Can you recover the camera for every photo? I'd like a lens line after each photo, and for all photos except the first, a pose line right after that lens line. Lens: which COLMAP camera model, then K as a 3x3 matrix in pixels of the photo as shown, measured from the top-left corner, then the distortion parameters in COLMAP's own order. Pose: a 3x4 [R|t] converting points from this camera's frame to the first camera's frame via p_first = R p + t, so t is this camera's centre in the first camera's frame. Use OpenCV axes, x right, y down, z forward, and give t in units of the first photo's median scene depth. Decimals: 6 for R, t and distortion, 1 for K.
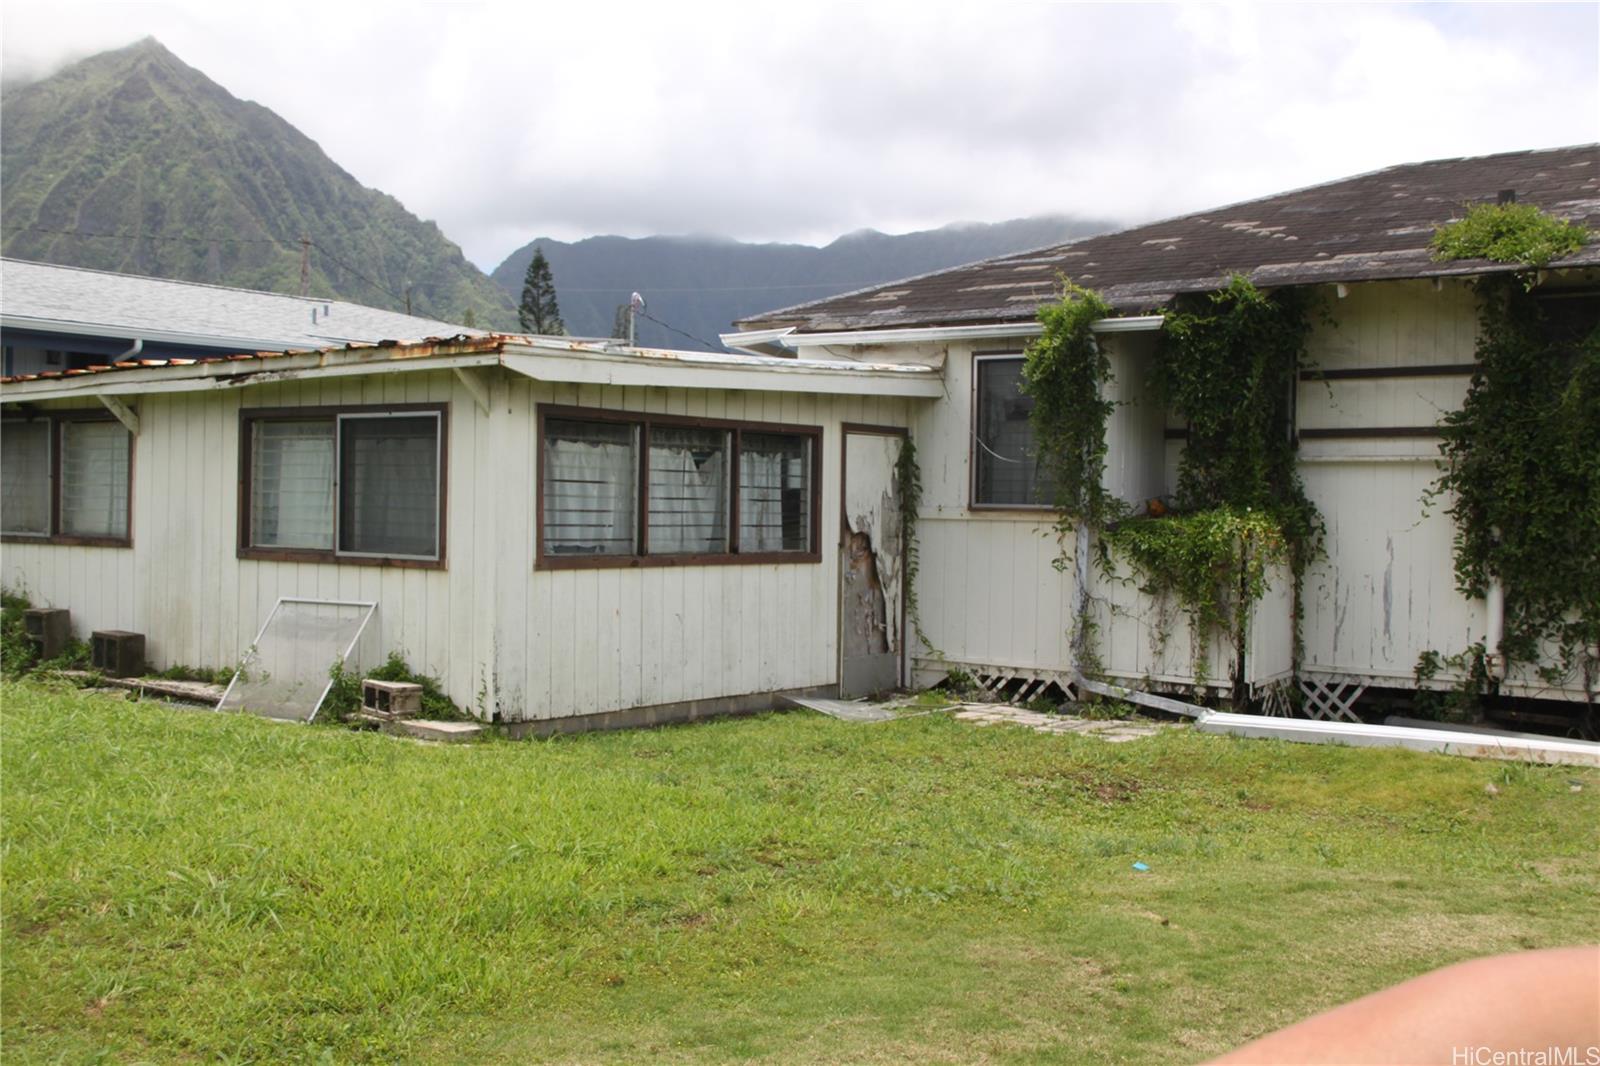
lens RADIAL K [[1702.0, 0, 798.8], [0, 1702.0, 504.4], [0, 0, 1]] dist [-0.068489, 0.337065]
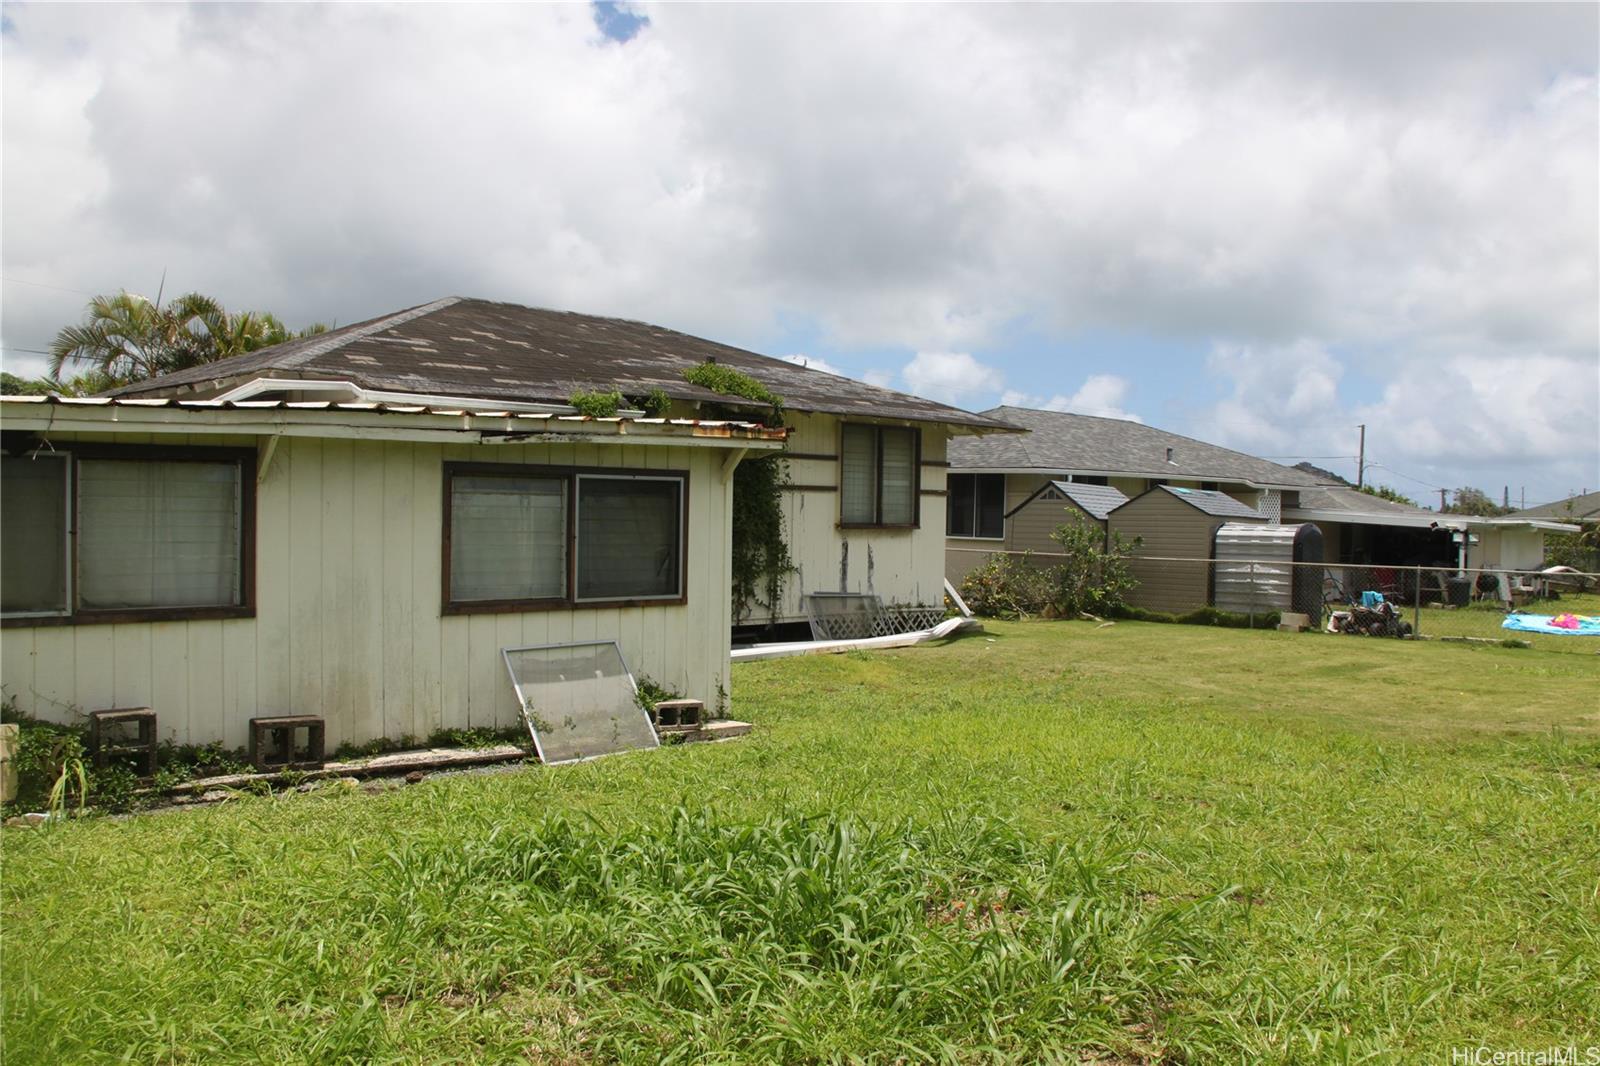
lens RADIAL K [[1343.0, 0, 858.4], [0, 1343.0, 565.5], [0, 0, 1]] dist [-0.178918, 0.218361]
pose [[0.130112, -0.055072, 0.989969, -1.006750], [-0.014573, 0.998242, 0.057447, -0.042016], [-0.991392, -0.021901, 0.129080, 0.641425]]
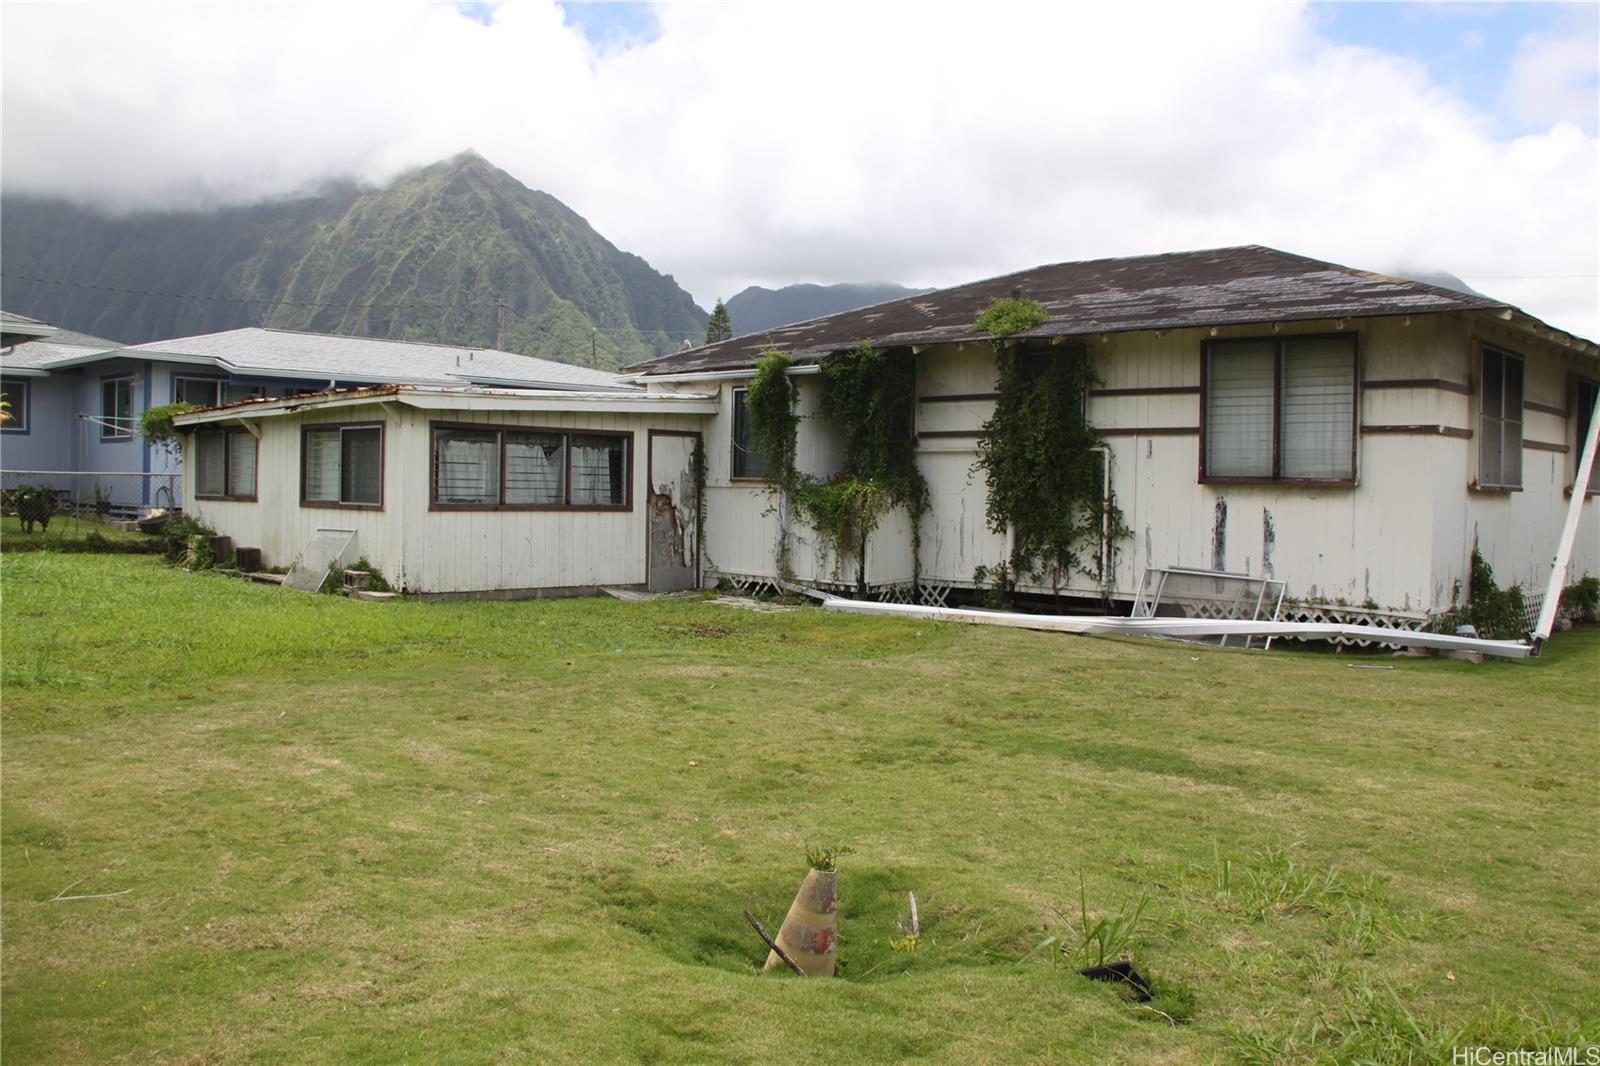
lens RADIAL K [[1305.3, 0, 797.0], [0, 1305.3, 527.7], [0, 0, 1]] dist [-0.191534, 0.146656]
pose [[0.993739, 0.006116, -0.111556, 0.340141], [-0.002909, 0.999578, 0.028889, 0.012971], [0.111685, -0.028384, 0.993338, -0.290322]]
